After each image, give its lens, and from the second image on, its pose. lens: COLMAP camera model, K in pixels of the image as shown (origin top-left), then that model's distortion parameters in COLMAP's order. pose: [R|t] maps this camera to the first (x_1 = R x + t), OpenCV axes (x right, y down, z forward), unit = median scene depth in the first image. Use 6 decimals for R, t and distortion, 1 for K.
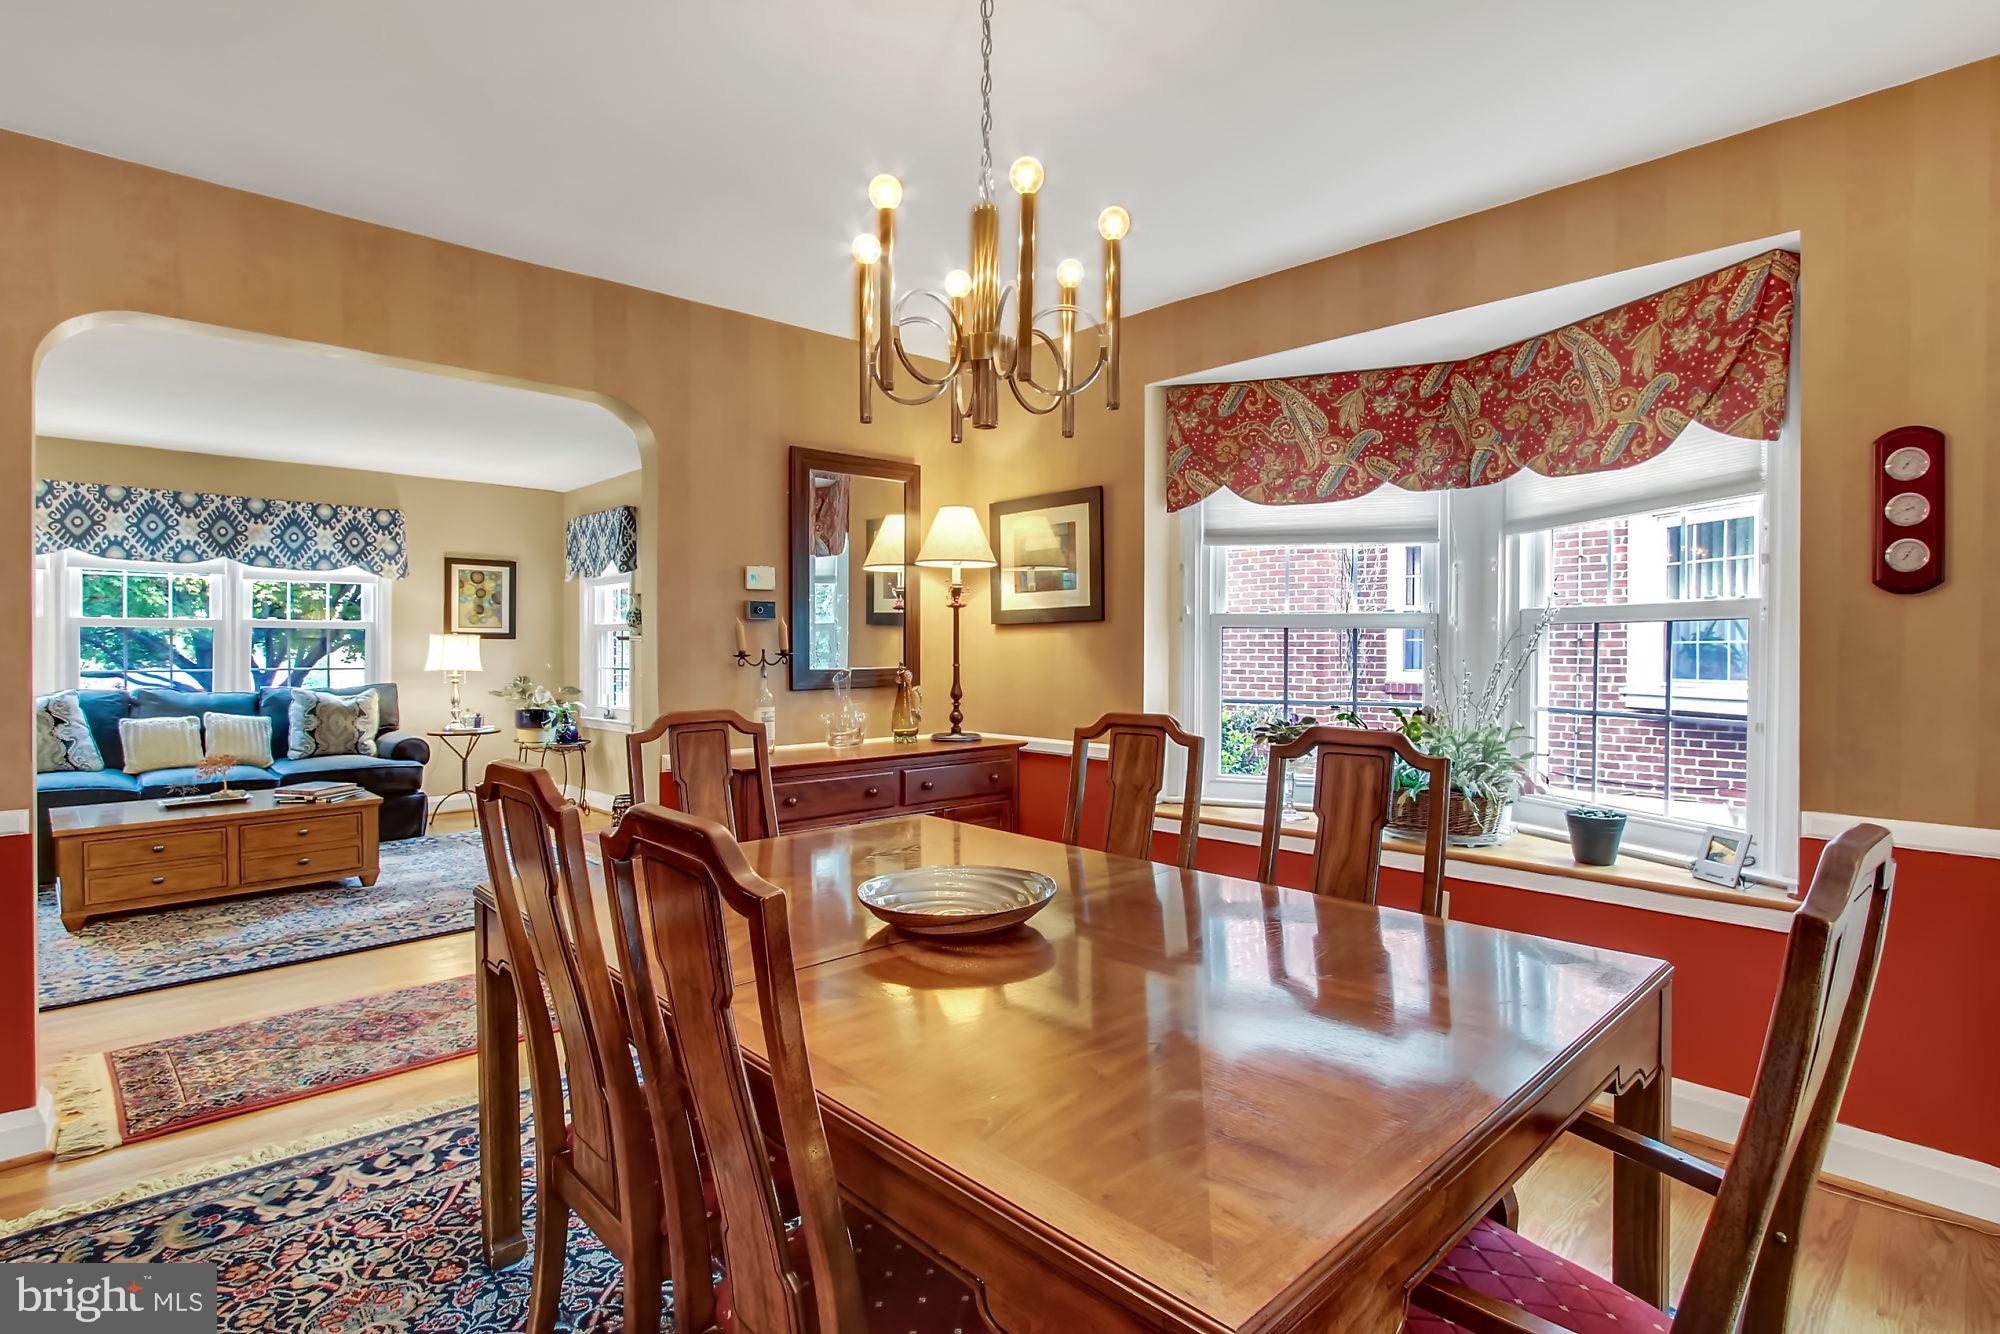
lens RADIAL K [[987.2, 0, 1000.0], [0, 987.2, 667.0], [0, 0, 1]] dist [-0.030253, -0.000403]
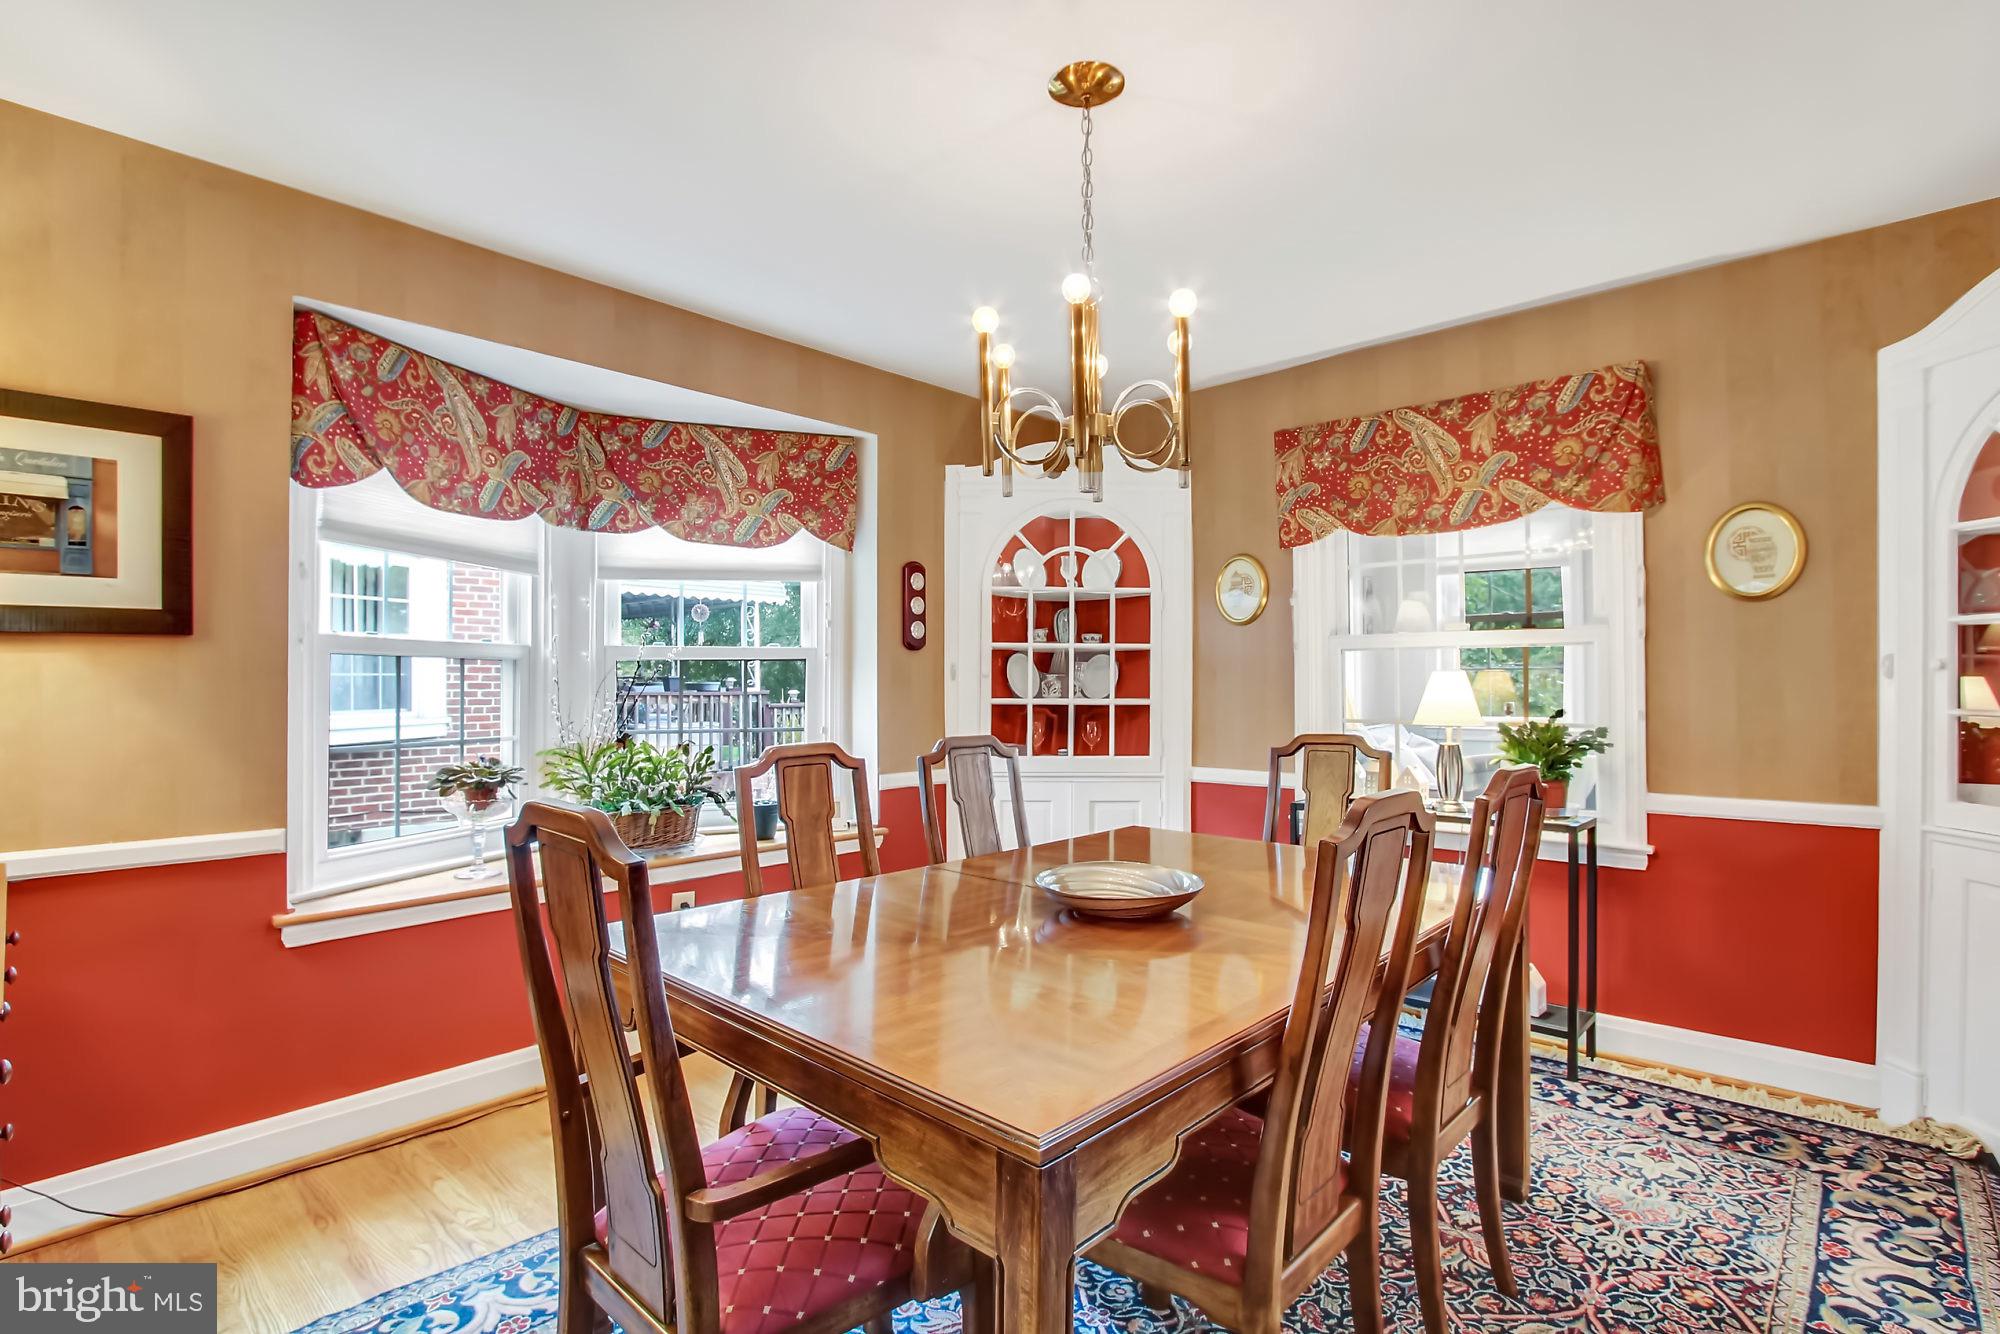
lens RADIAL K [[970.9, 0, 999.4], [0, 970.9, 678.6], [0, 0, 1]] dist [-0.027899, 0.001514]
pose [[-0.076908, 0.003897, 0.997031, -0.955620], [0.021376, 0.999769, -0.002259, -0.014428], [-0.996809, 0.021139, -0.076974, 0.990263]]
